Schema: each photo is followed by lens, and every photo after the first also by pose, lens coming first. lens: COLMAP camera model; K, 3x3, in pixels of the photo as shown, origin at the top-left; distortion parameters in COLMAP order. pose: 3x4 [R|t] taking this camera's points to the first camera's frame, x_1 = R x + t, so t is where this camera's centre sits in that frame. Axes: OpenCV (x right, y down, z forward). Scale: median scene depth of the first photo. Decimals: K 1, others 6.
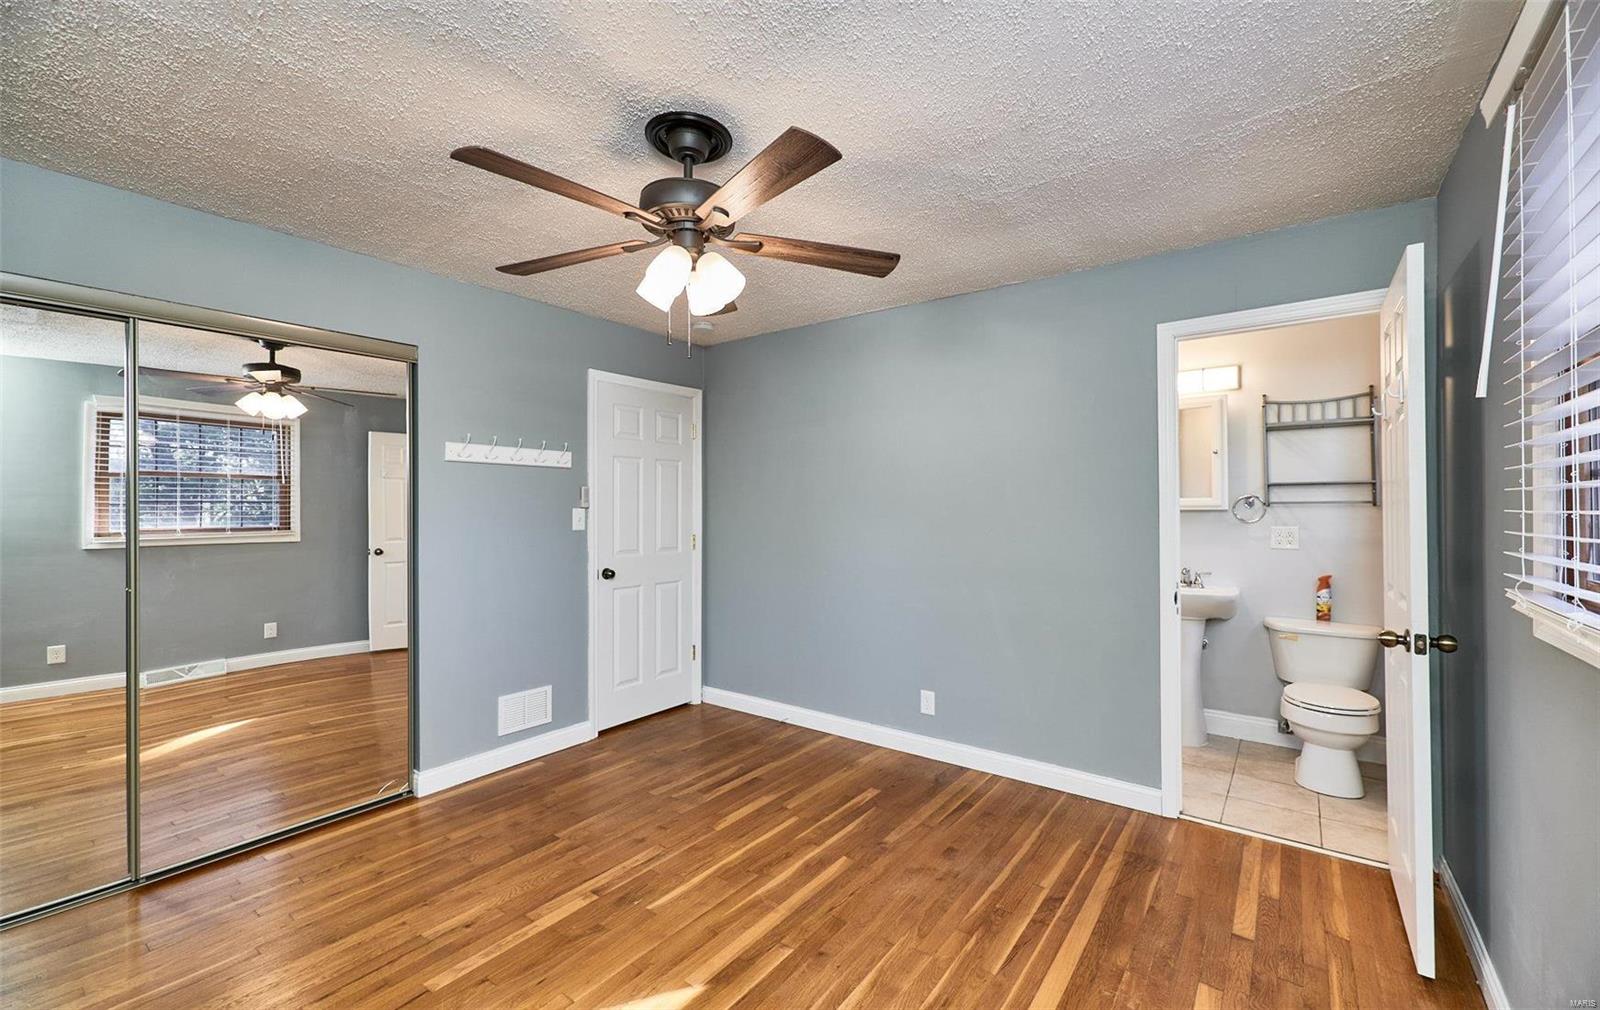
lens RADIAL K [[672.7, 0, 800.3], [0, 672.7, 510.1], [0, 0, 1]] dist [0.007868, 0.000187]
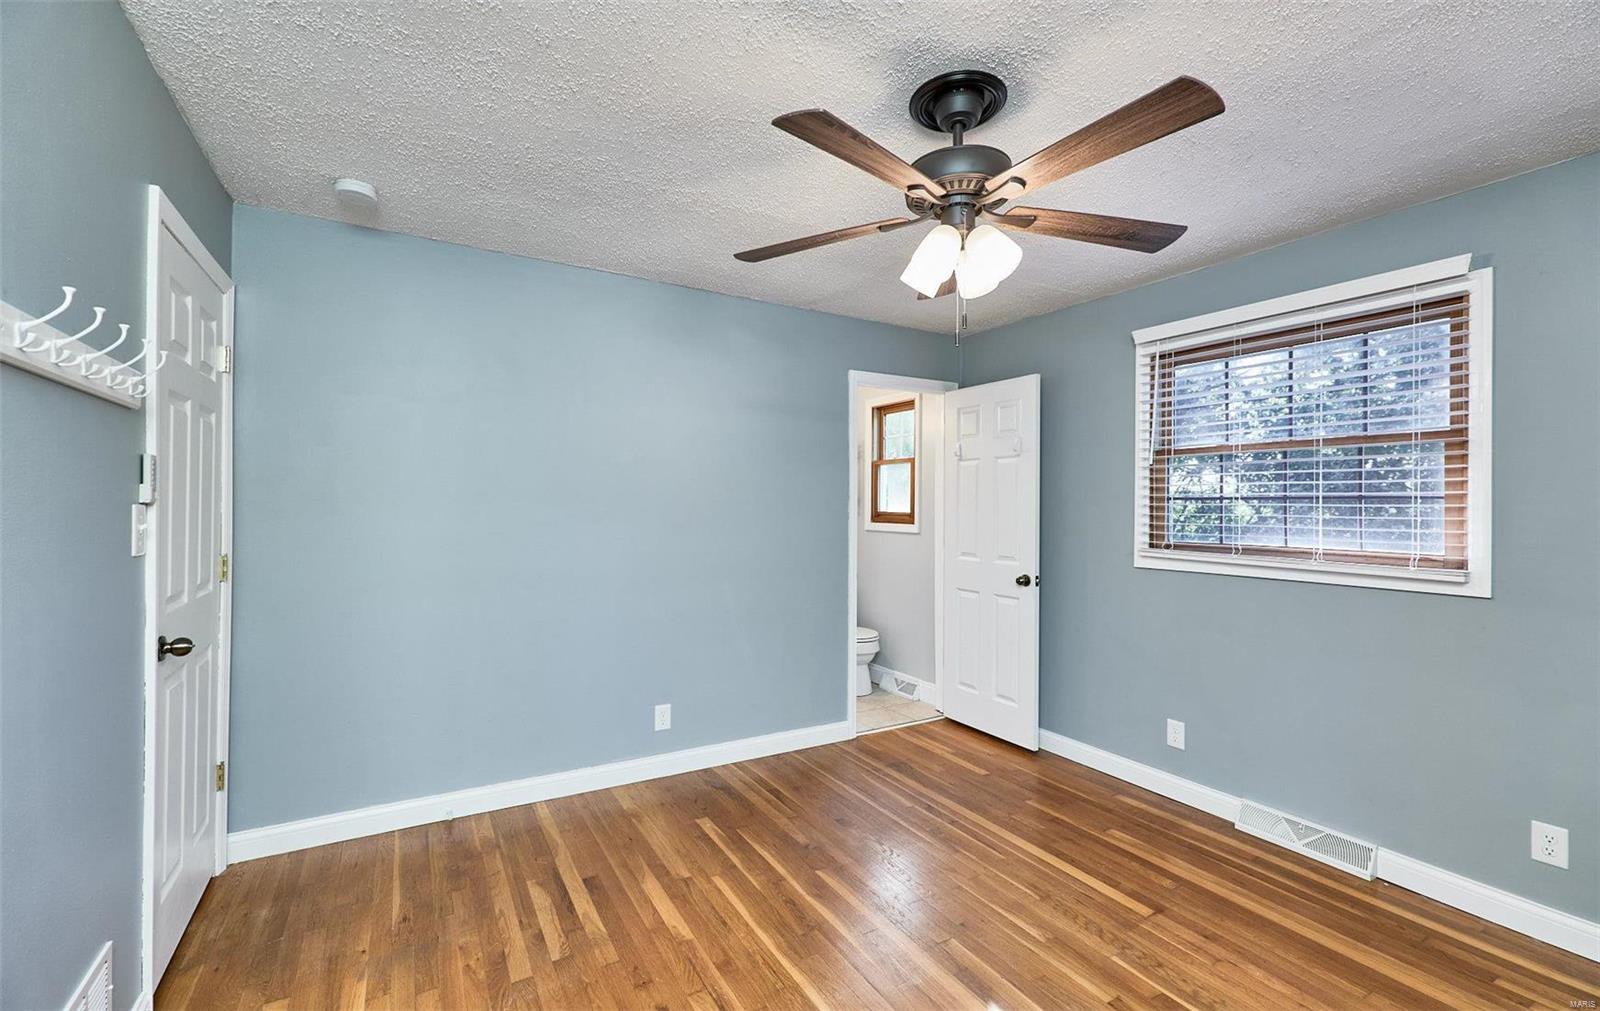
lens RADIAL K [[672.7, 0, 800.3], [0, 672.7, 510.6], [0, 0, 1]] dist [0.007868, 0.000187]
pose [[0.376763, 0.006266, 0.926289, -0.713223], [-0.007000, 0.999968, -0.003917, 0.002184], [-0.926283, -0.005008, 0.376795, 0.560830]]
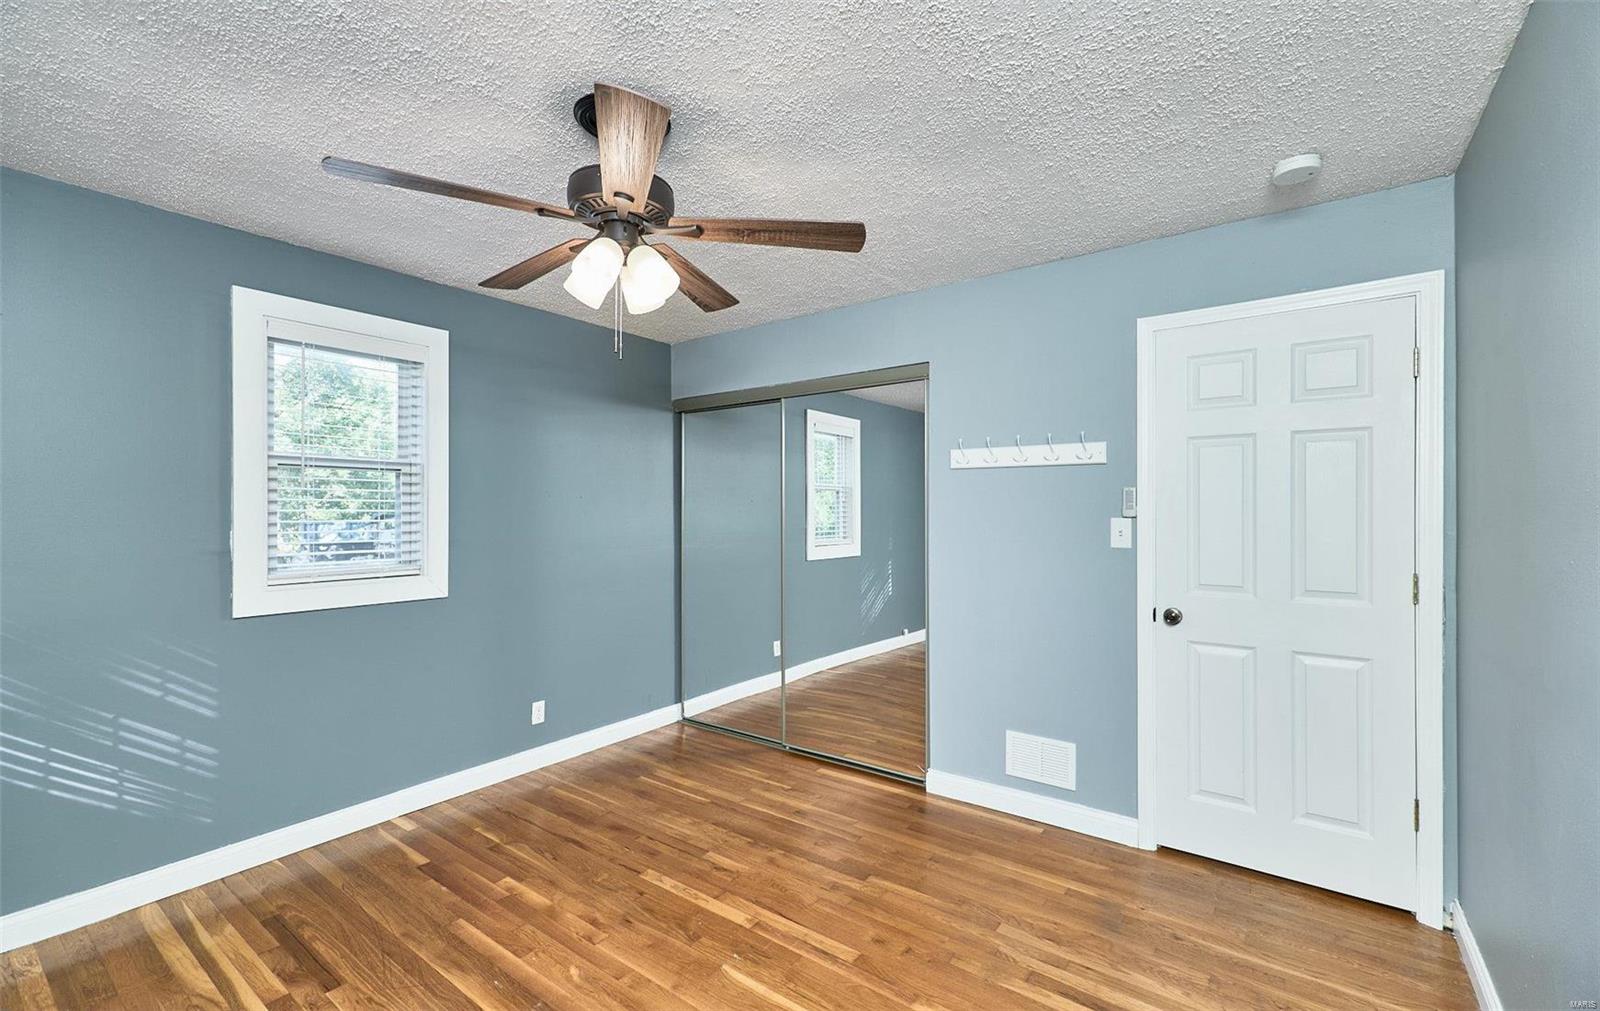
lens RADIAL K [[672.7, 0, 800.3], [0, 672.7, 510.6], [0, 0, 1]] dist [0.007868, 0.000187]
pose [[0.012002, -0.004644, -0.999917, 0.510644], [-0.011746, 0.999920, -0.004785, -0.003734], [0.999859, 0.011803, 0.011946, 0.833560]]
